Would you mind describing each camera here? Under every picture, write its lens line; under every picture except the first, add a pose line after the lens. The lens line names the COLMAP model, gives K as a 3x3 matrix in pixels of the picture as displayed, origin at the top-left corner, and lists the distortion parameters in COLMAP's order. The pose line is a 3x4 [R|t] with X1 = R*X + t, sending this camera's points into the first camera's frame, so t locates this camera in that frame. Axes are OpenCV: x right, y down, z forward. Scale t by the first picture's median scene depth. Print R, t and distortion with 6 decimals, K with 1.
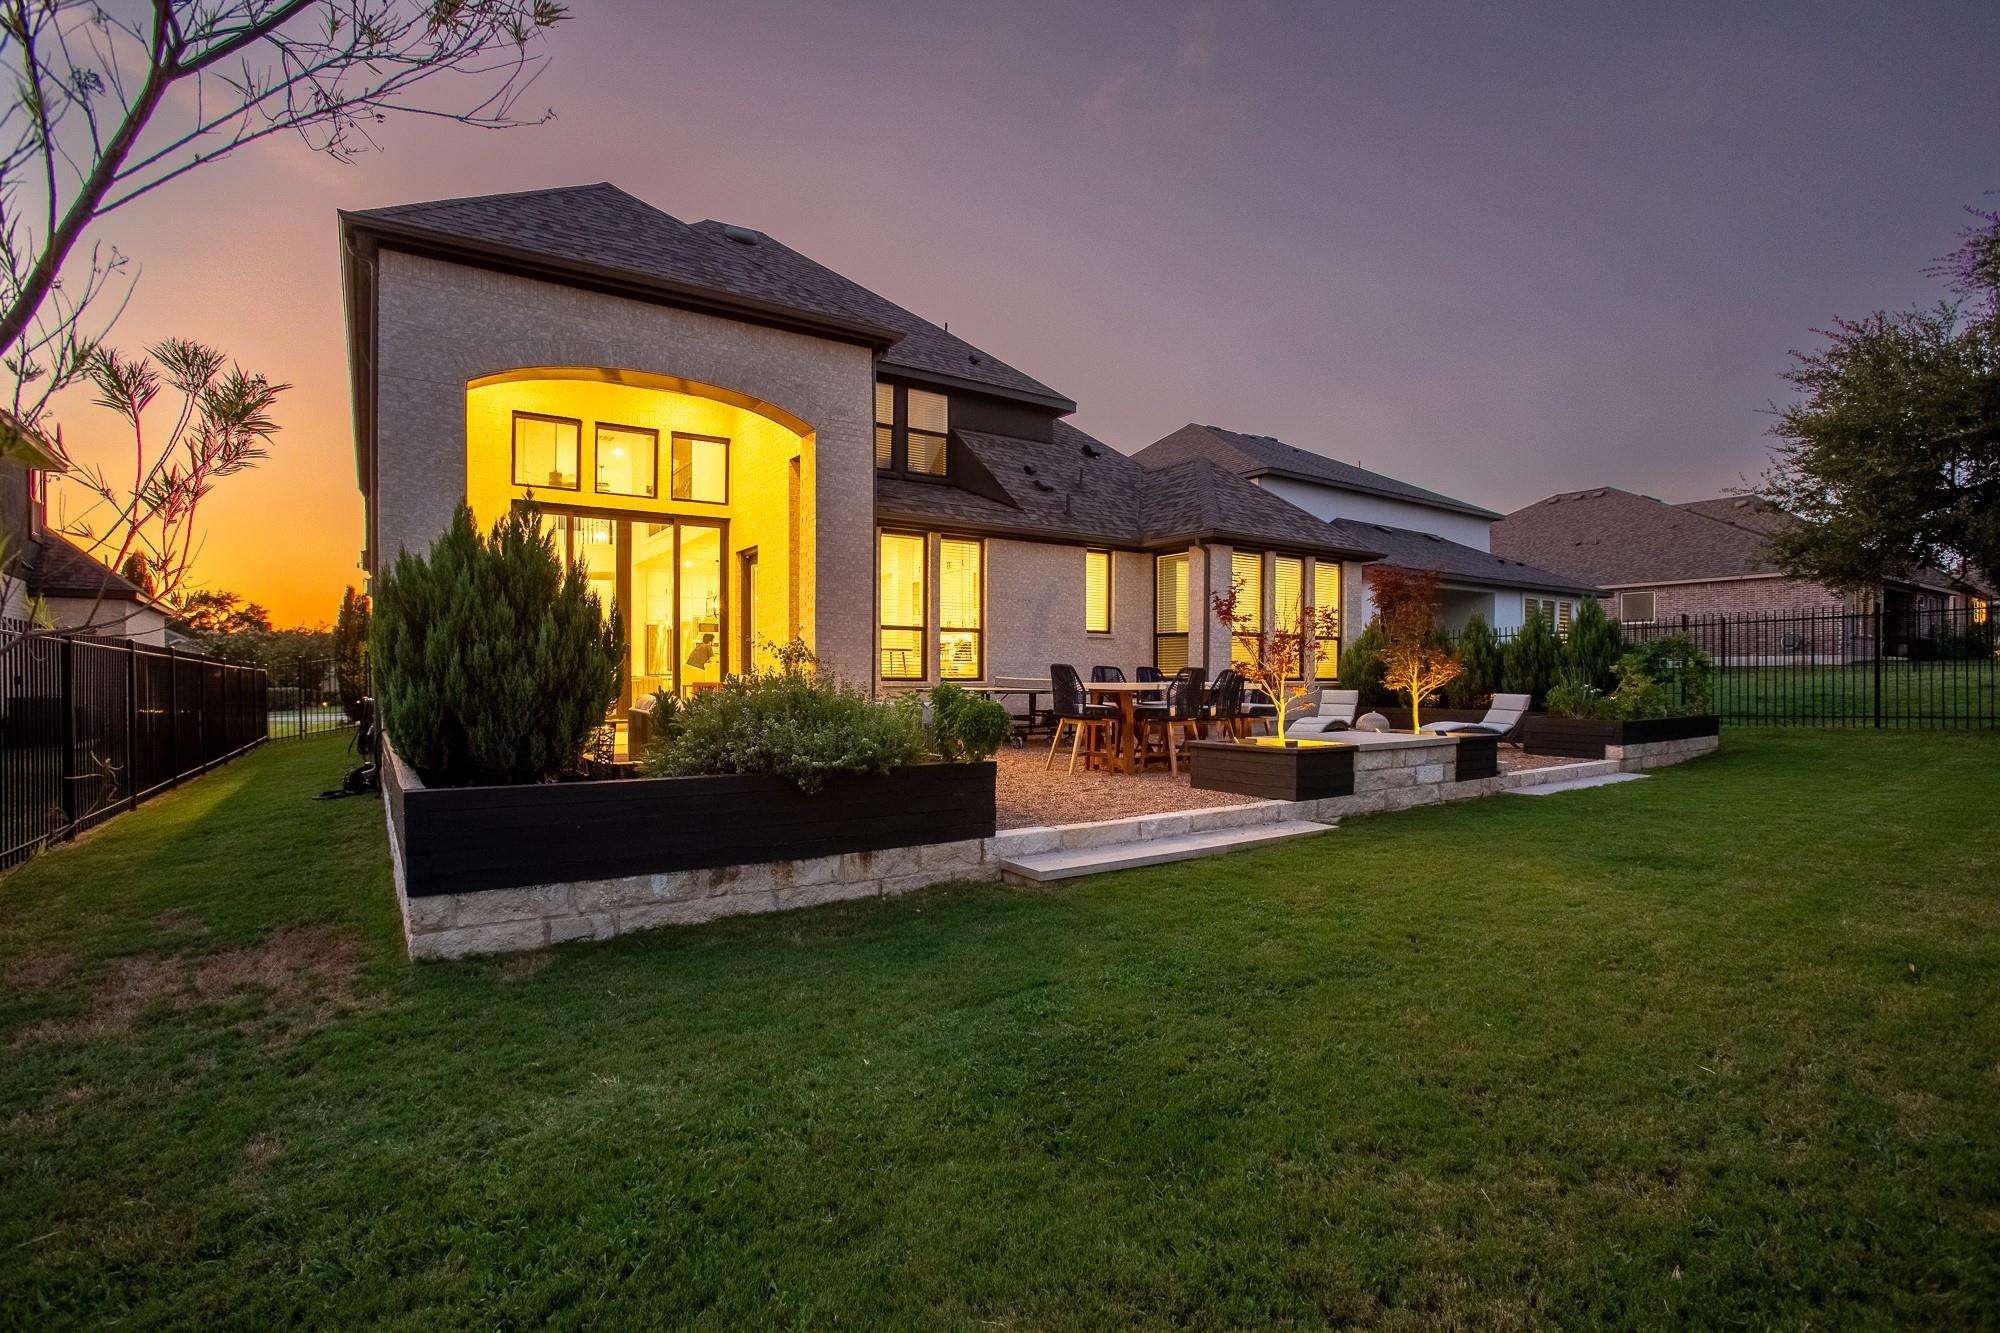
lens RADIAL K [[919.9, 0, 1007.9], [0, 919.9, 704.5], [0, 0, 1]] dist [-0.060782, 0.029453]
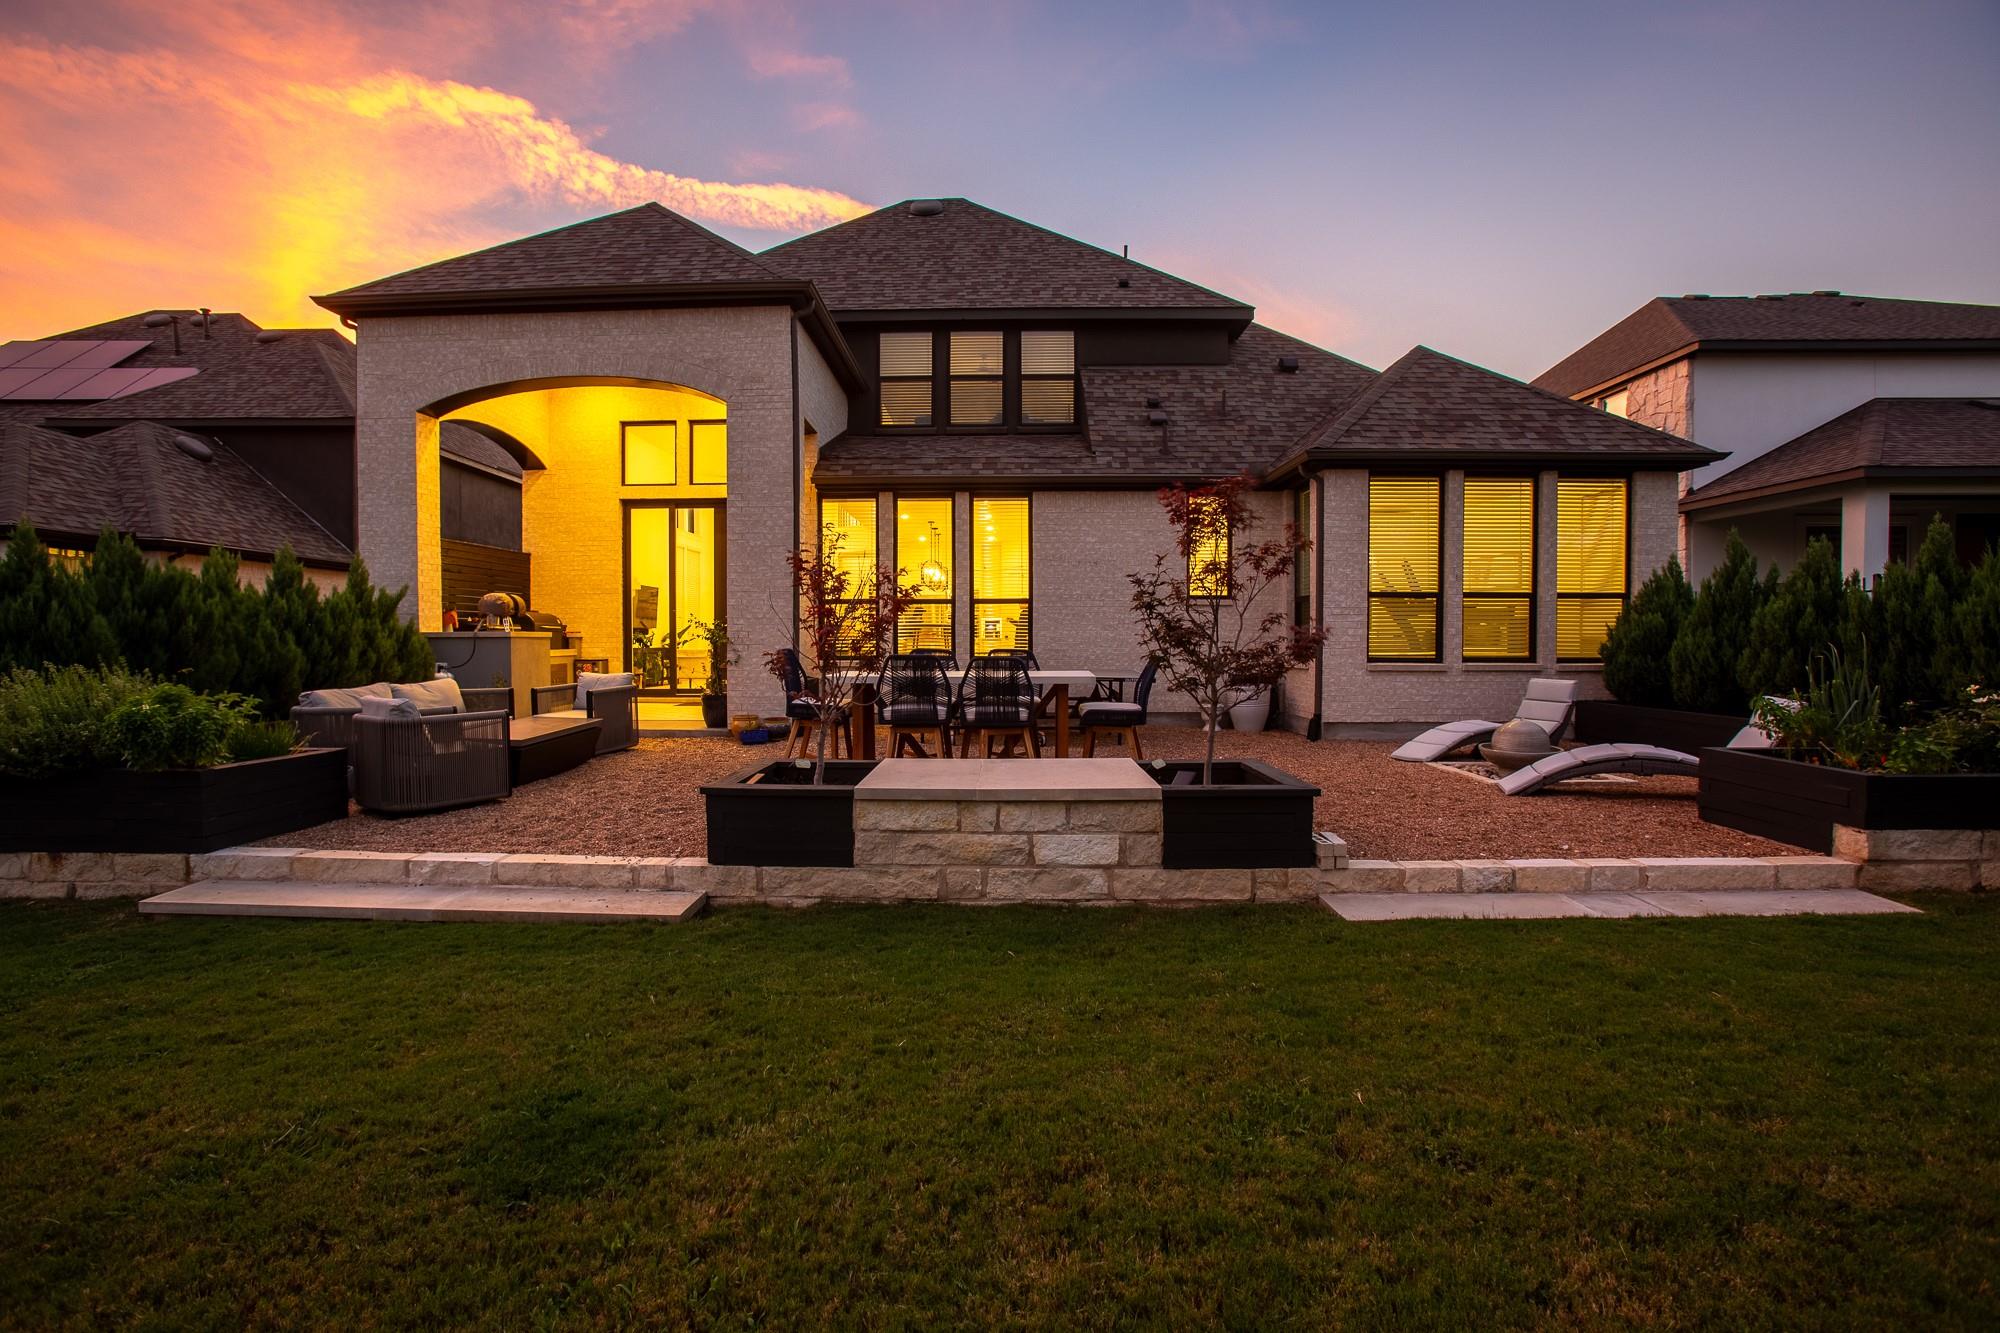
lens RADIAL K [[908.9, 0, 991.1], [0, 908.9, 667.7], [0, 0, 1]] dist [-0.059829, 0.021818]
pose [[0.809482, 0.017299, -0.586890, 0.673106], [-0.016705, 0.999840, 0.006430, -0.035396], [0.586907, 0.004599, 0.809641, 0.455367]]
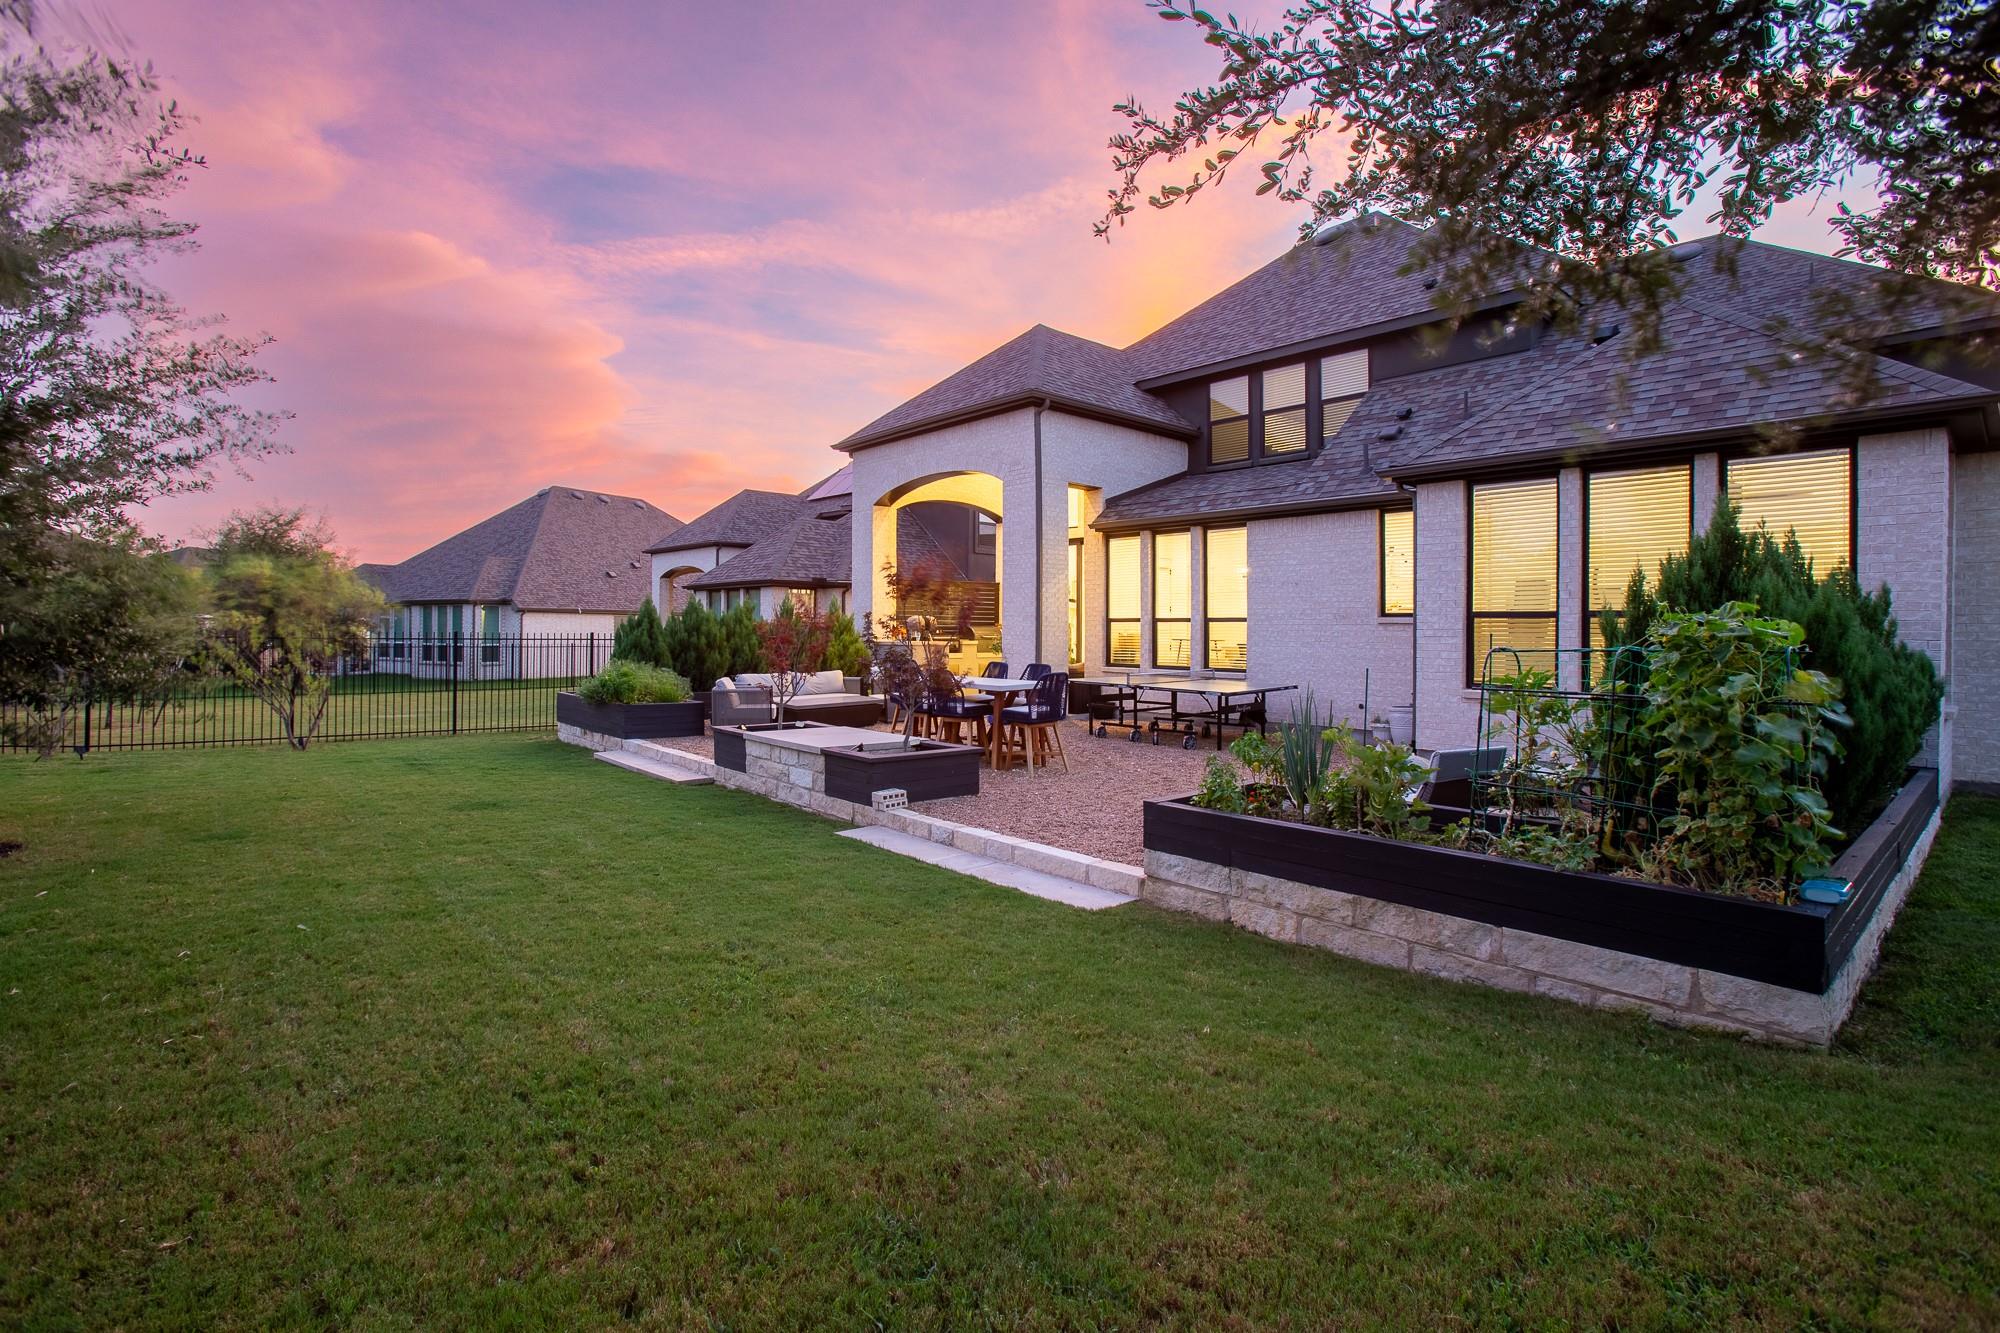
lens RADIAL K [[937.1, 0, 992.9], [0, 937.1, 616.8], [0, 0, 1]] dist [-0.057138, 0.020008]
pose [[0.115371, -0.016112, -0.993192, 1.367775], [-0.039613, 0.998998, -0.020808, -0.080823], [0.992532, 0.041744, 0.114618, 0.969123]]
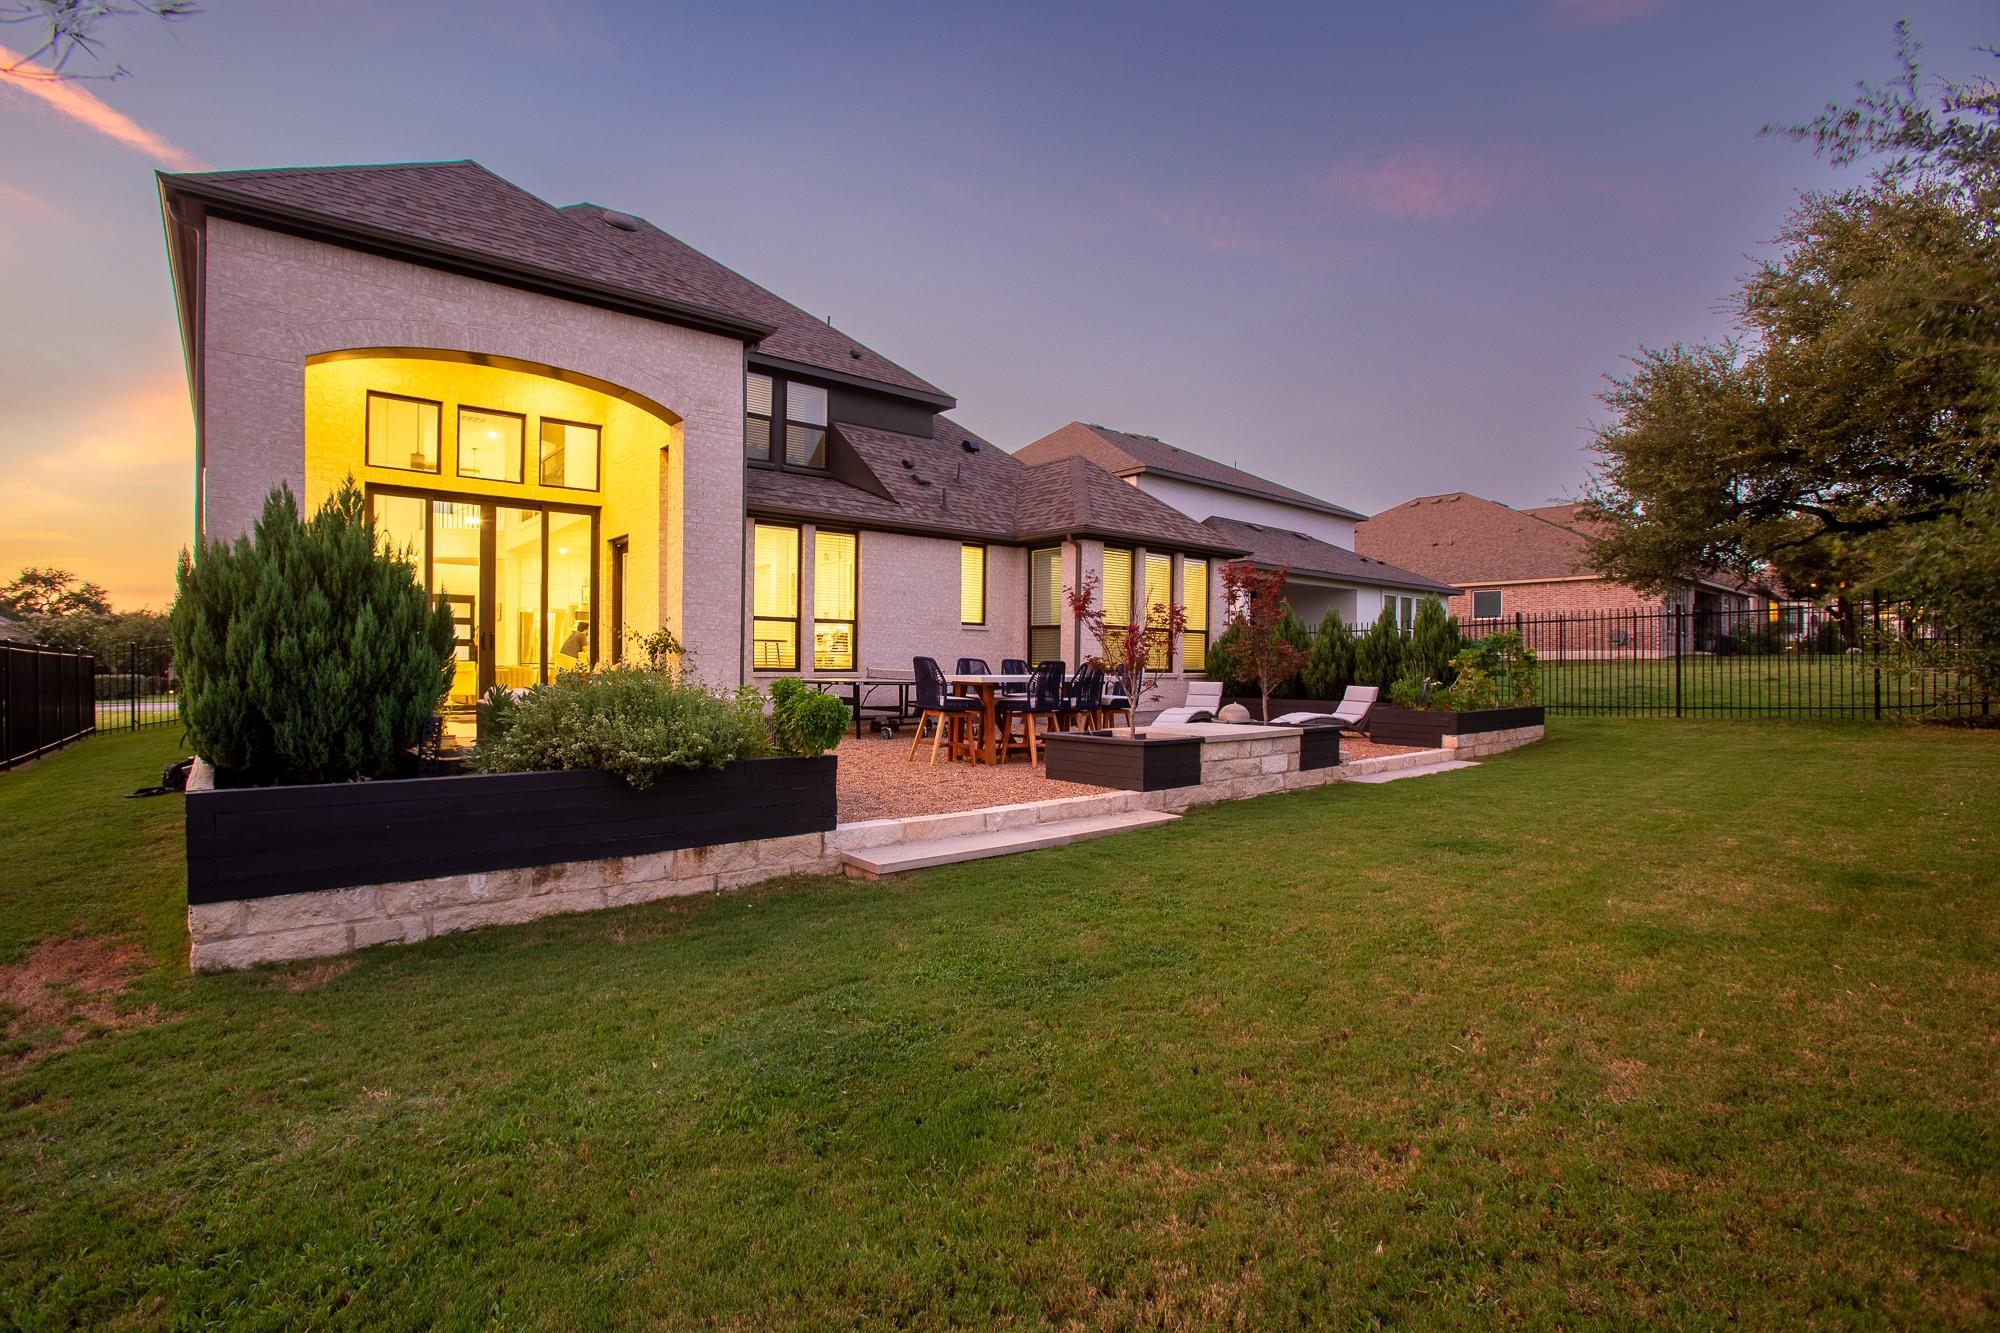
lens RADIAL K [[903.7, 0, 992.7], [0, 903.7, 684.9], [0, 0, 1]] dist [-0.062737, 0.028590]
pose [[0.995242, 0.002680, 0.097399, 0.035016], [-0.001825, 0.999959, -0.008869, -0.004249], [-0.097419, 0.008649, 0.995206, -0.000546]]
